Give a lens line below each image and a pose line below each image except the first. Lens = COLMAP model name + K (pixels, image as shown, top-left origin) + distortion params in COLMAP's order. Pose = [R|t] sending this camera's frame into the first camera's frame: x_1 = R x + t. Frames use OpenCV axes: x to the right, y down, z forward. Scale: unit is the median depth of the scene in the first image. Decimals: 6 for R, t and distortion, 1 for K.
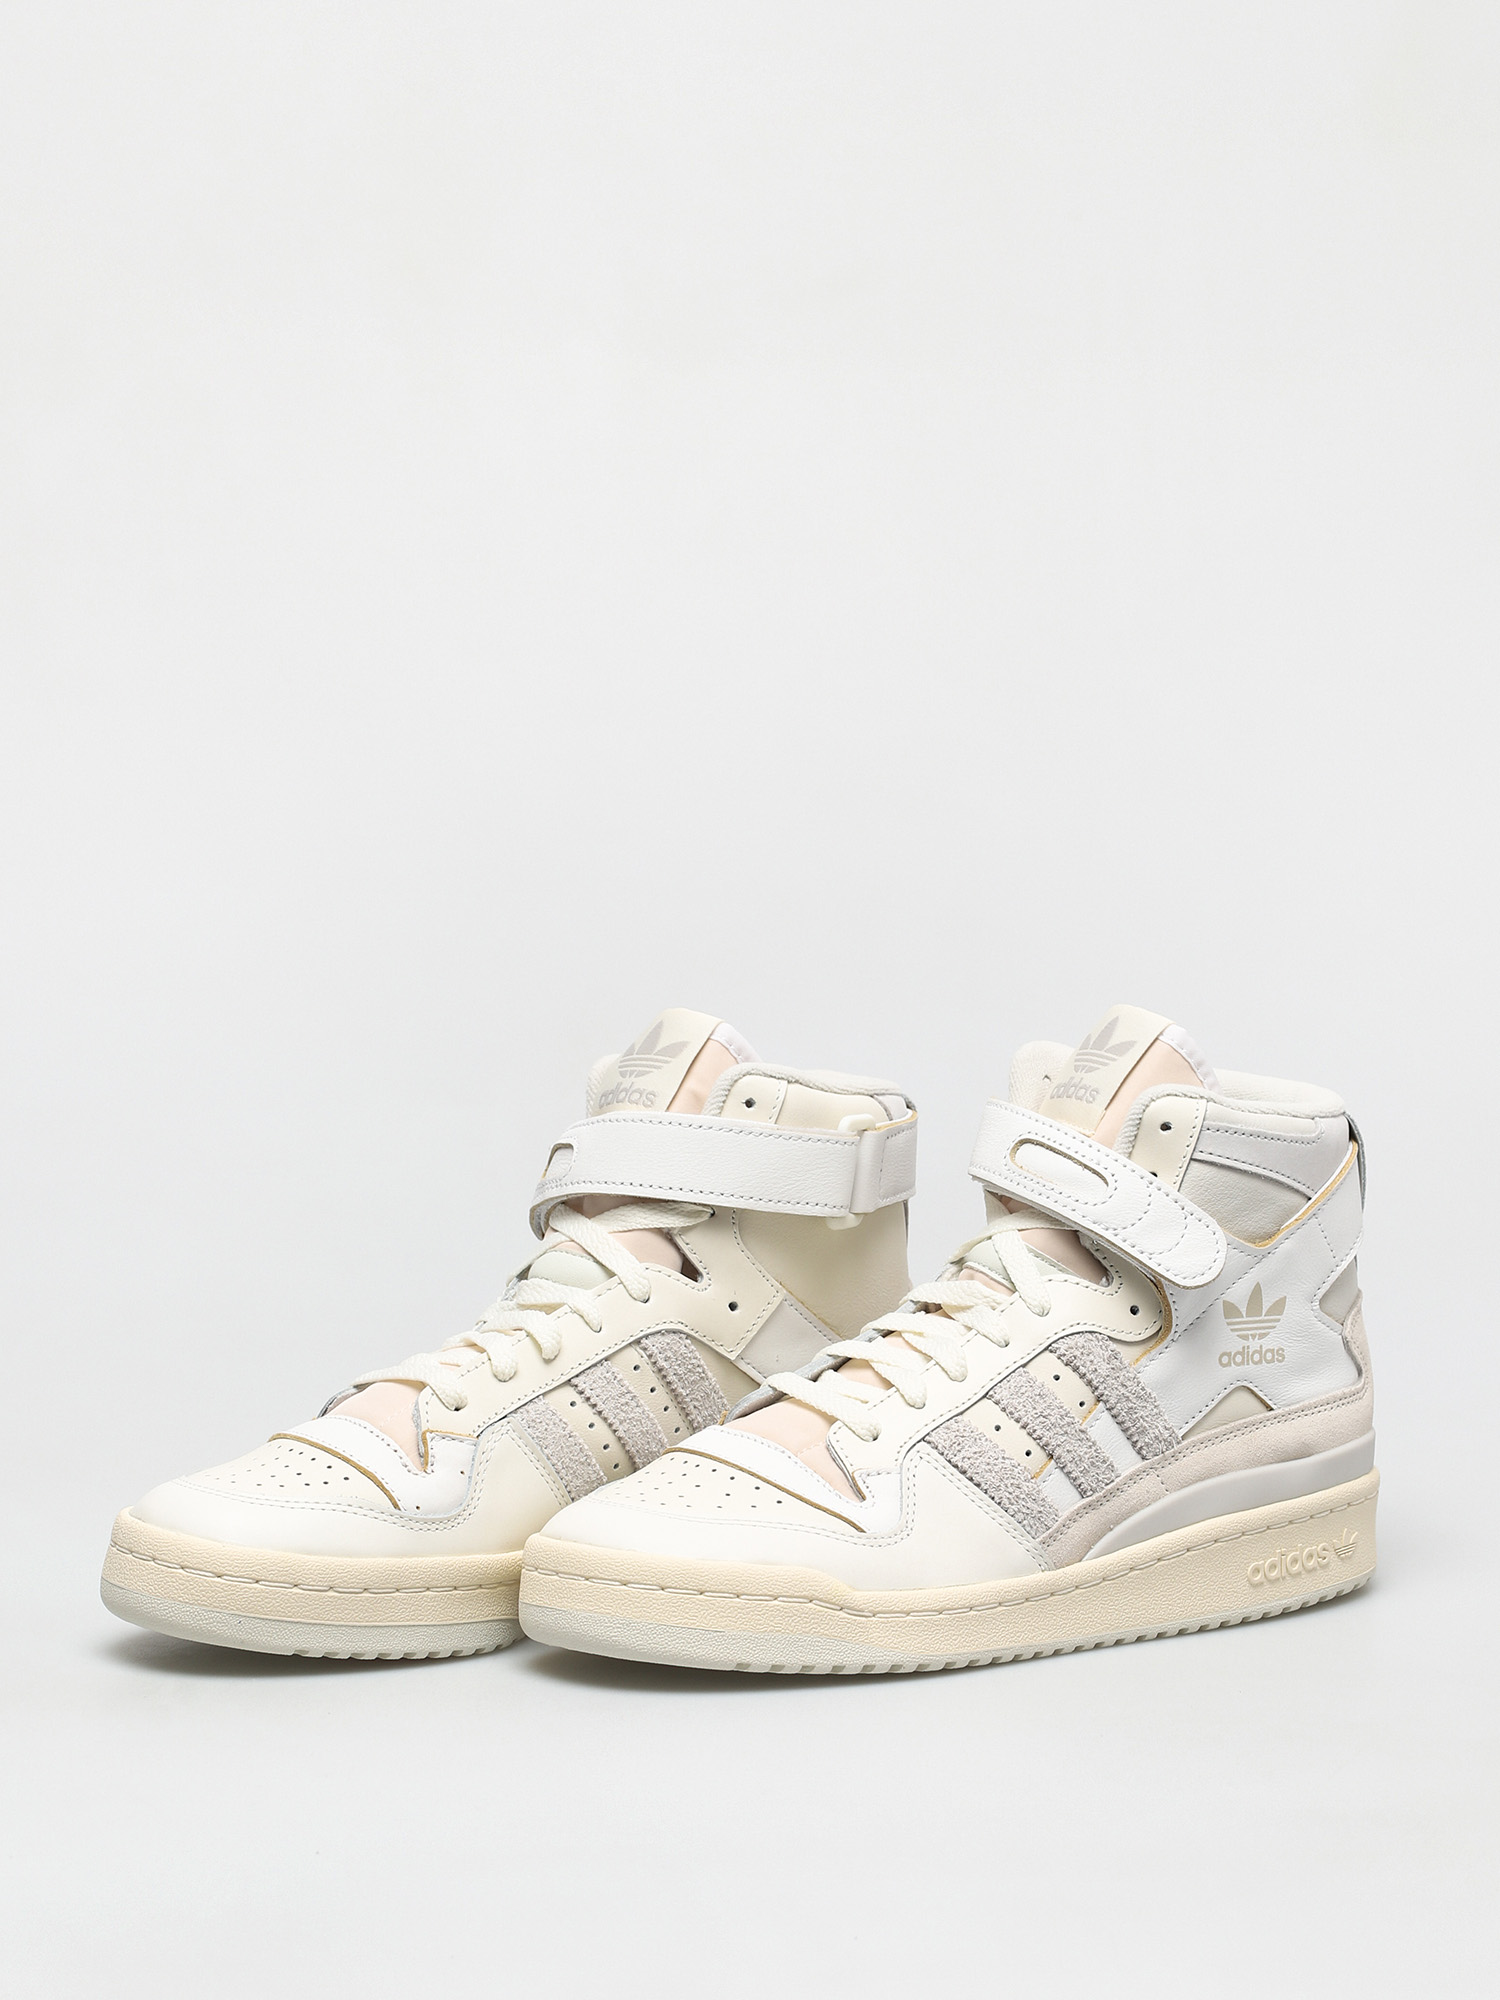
lens RADIAL K [[6563.4, 0, 751.1], [0, 6563.4, 997.2], [0, 0, 1]] dist [-0.181811, 0.000000]
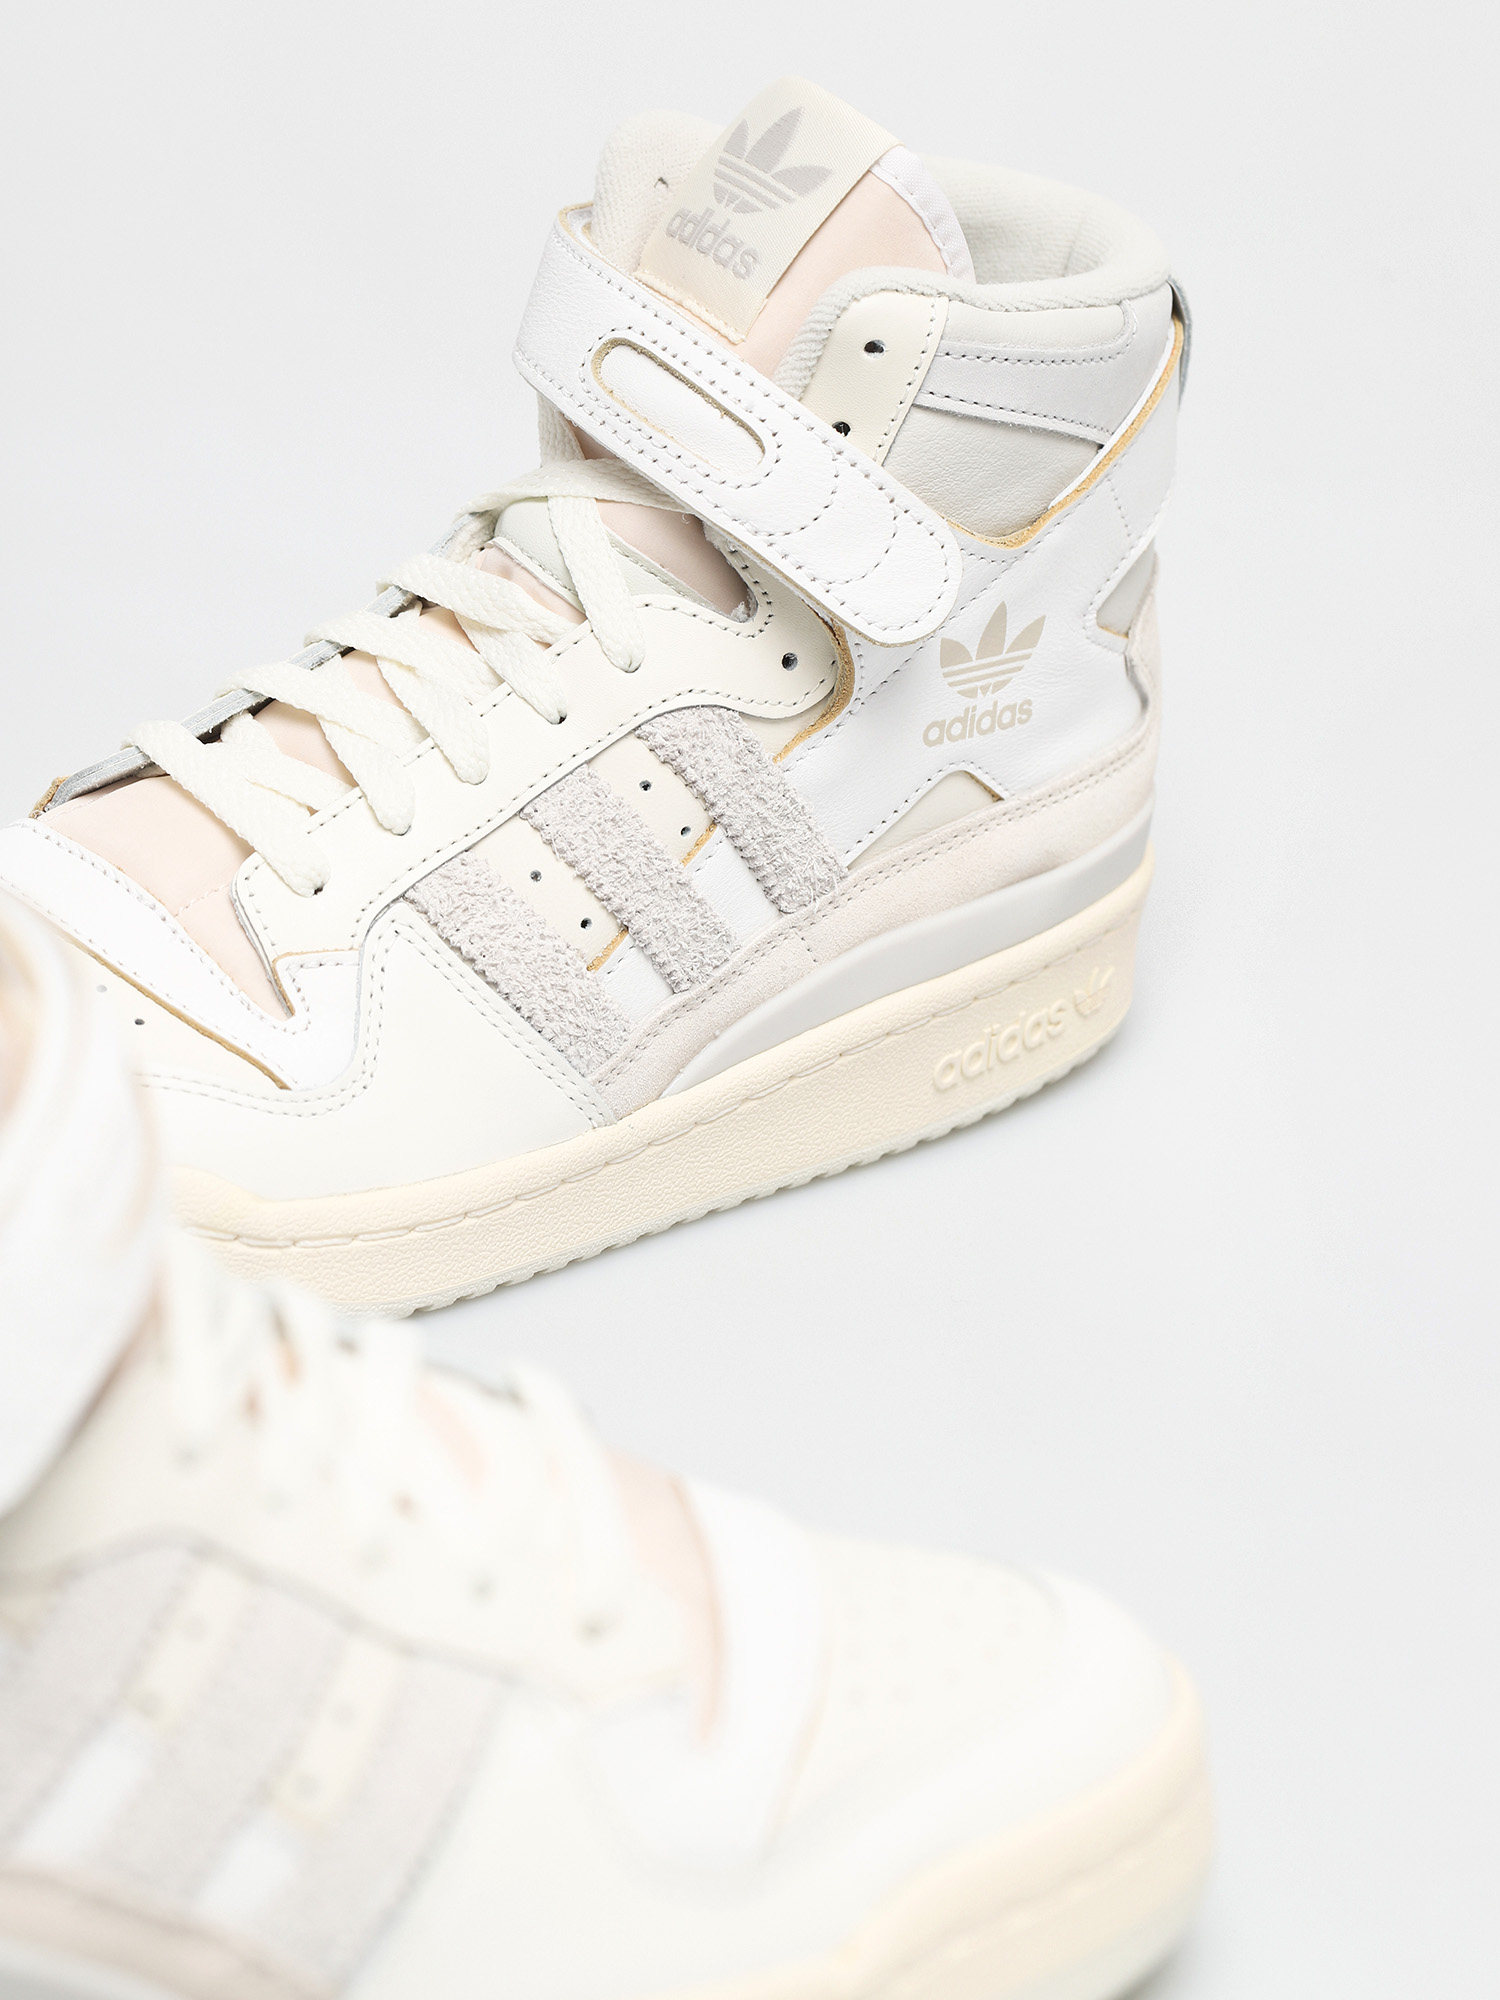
lens RADIAL K [[6563.4, 0, 748.4], [0, 6563.4, 1003.0], [0, 0, 1]] dist [-0.181811, 0.000000]
pose [[0.992797, 0.063419, 0.101650, -0.001025], [-0.090126, 0.954327, 0.284846, -0.085809], [-0.078943, -0.291956, 0.953168, 0.449044]]
